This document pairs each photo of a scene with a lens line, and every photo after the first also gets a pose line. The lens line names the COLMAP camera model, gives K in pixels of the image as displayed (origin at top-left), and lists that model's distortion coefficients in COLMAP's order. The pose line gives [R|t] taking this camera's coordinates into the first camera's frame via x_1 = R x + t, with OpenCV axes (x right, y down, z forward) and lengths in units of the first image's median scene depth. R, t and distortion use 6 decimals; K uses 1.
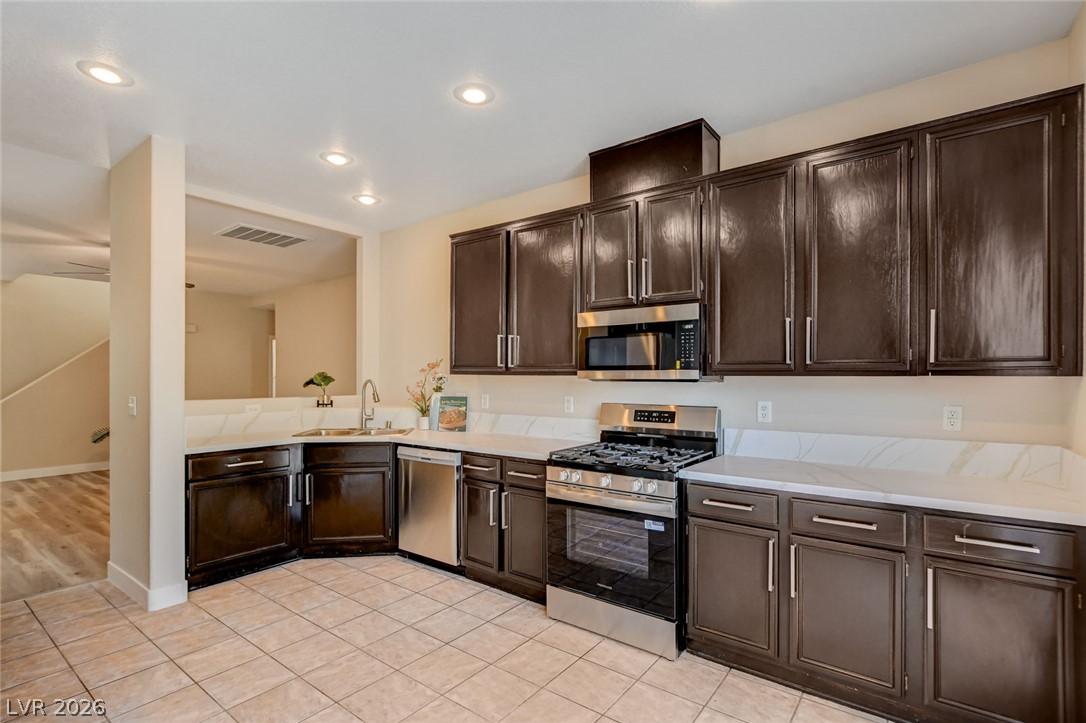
lens RADIAL K [[519.2, 0, 544.5], [0, 519.2, 367.5], [0, 0, 1]] dist [-0.000674, -0.000461]
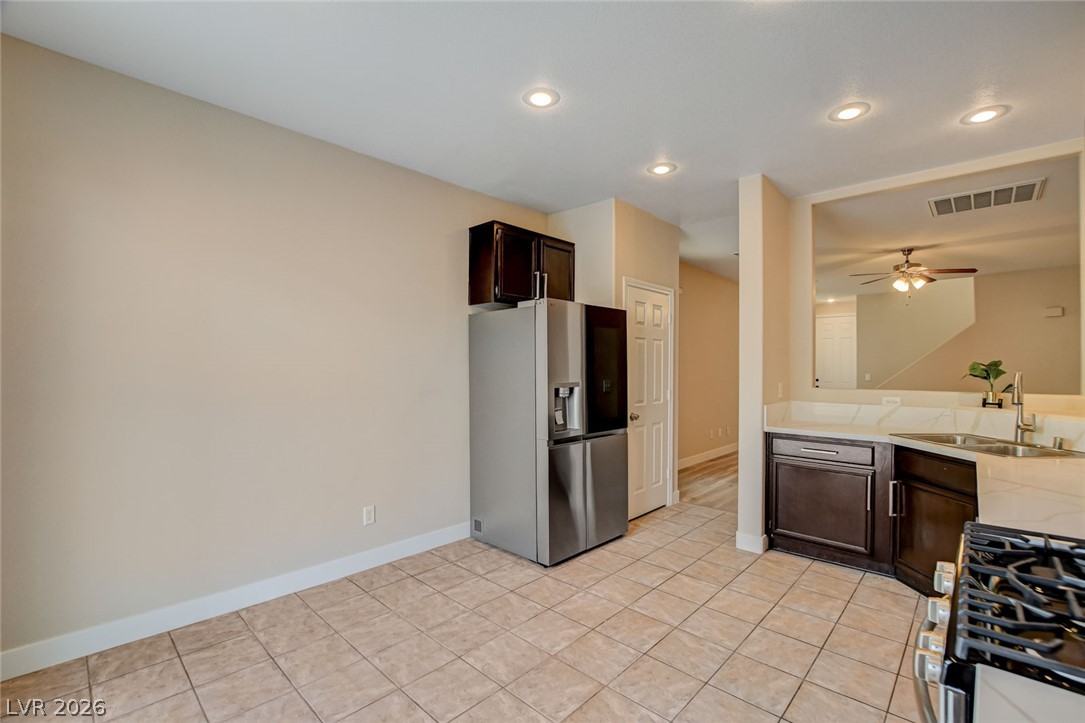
lens RADIAL K [[474.1, 0, 544.1], [0, 474.1, 367.5], [0, 0, 1]] dist [-0.022502, 0.000003]
pose [[-0.095561, -0.001206, -0.995423, 0.425973], [0.011160, 0.999935, -0.002283, 0.017625], [0.995361, -0.011327, -0.095541, 0.598948]]
